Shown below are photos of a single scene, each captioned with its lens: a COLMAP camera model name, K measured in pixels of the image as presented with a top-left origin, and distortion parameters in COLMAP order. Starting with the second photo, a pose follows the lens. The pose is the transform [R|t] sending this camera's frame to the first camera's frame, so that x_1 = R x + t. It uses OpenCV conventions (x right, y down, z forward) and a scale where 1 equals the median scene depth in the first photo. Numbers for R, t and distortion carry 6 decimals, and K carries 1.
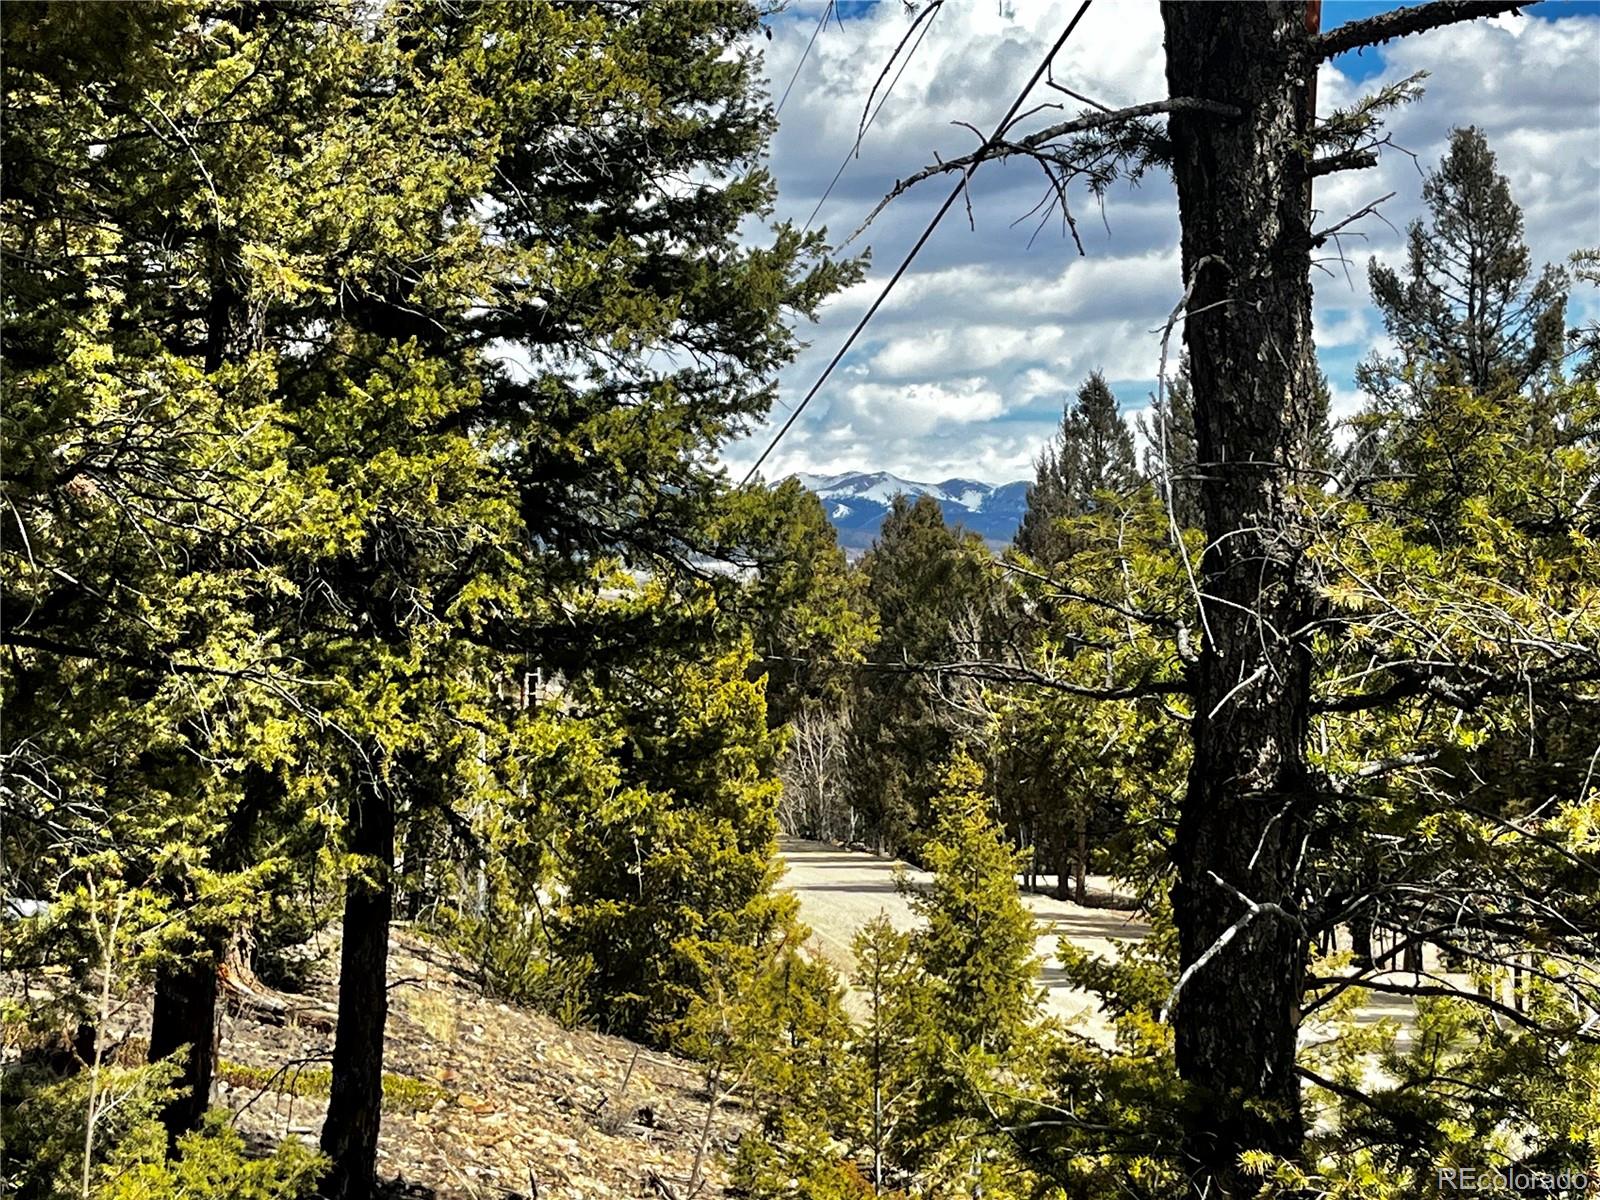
lens RADIAL K [[2851.0, 0, 808.1], [0, 2851.0, 615.0], [0, 0, 1]] dist [0.139942, 0.000000]
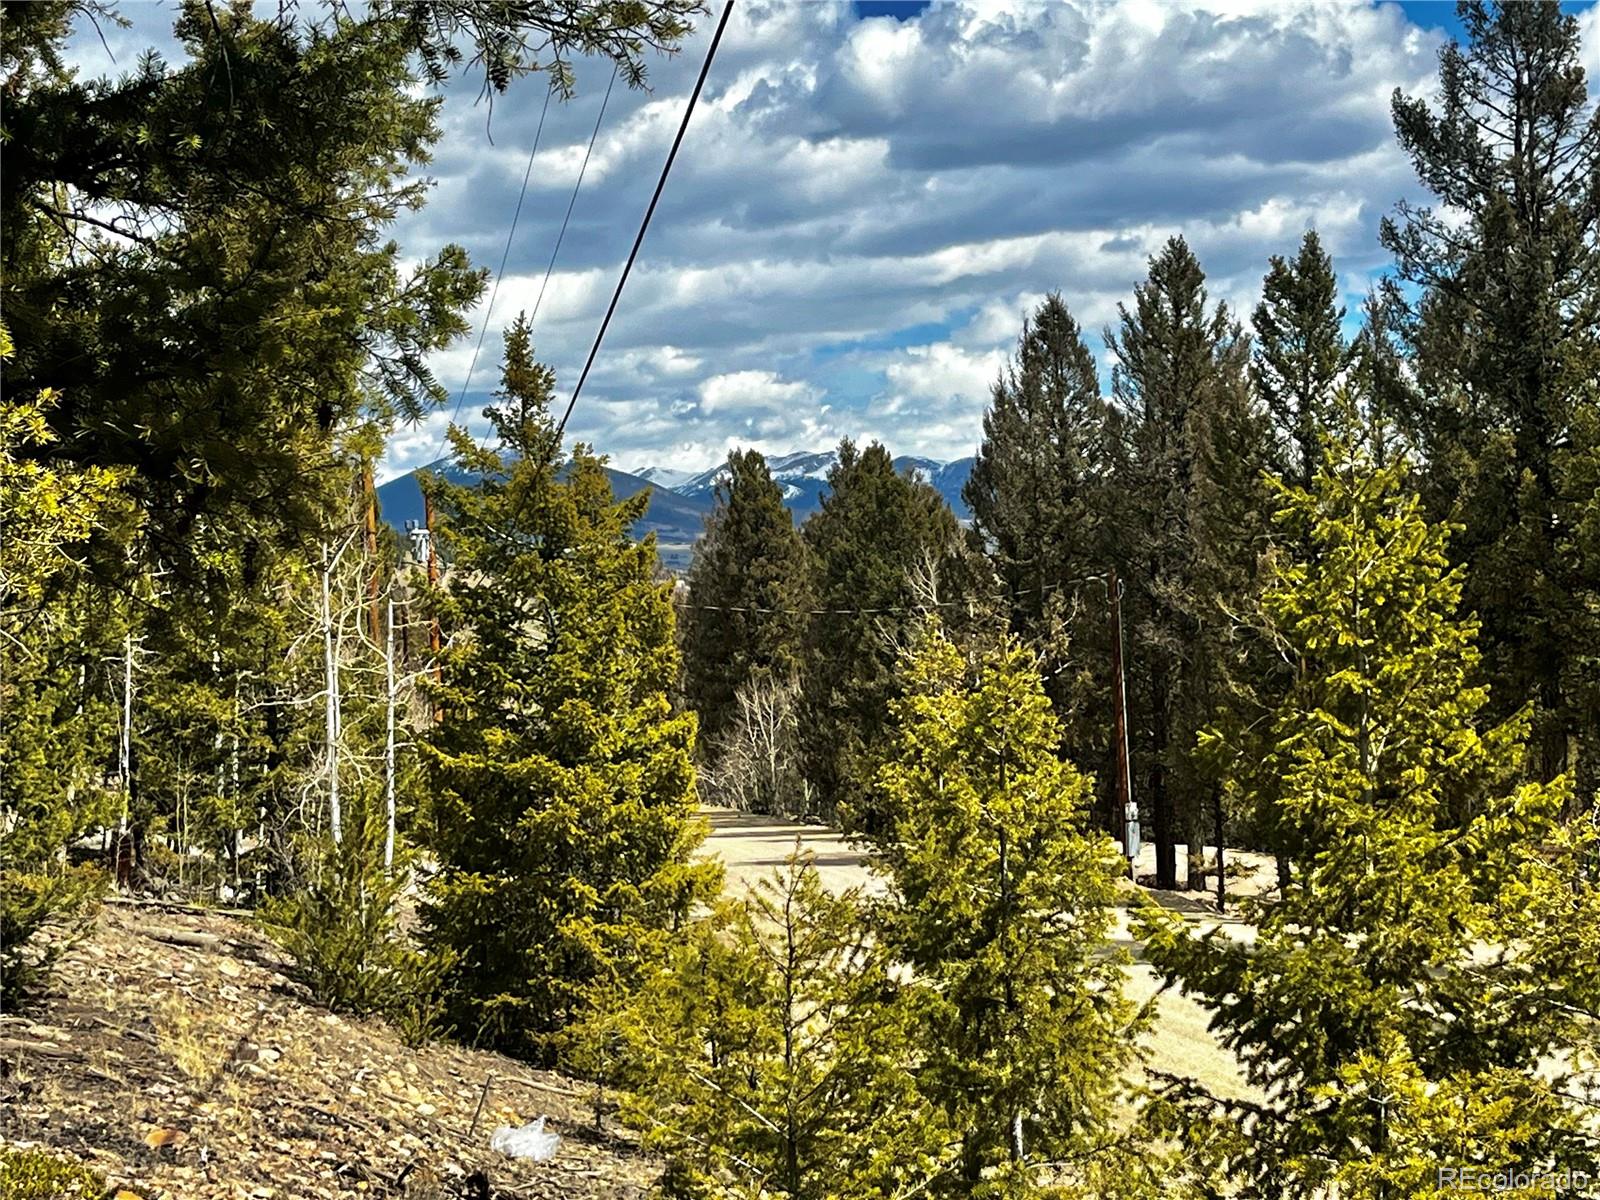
lens RADIAL K [[2851.0, 0, 789.7], [0, 2851.0, 586.4], [0, 0, 1]] dist [0.139942, 0.000000]
pose [[0.999615, -0.025696, 0.010471, 0.006434], [0.025726, 0.999665, -0.002786, 0.019072], [-0.010396, 0.003054, 0.999941, 0.162143]]
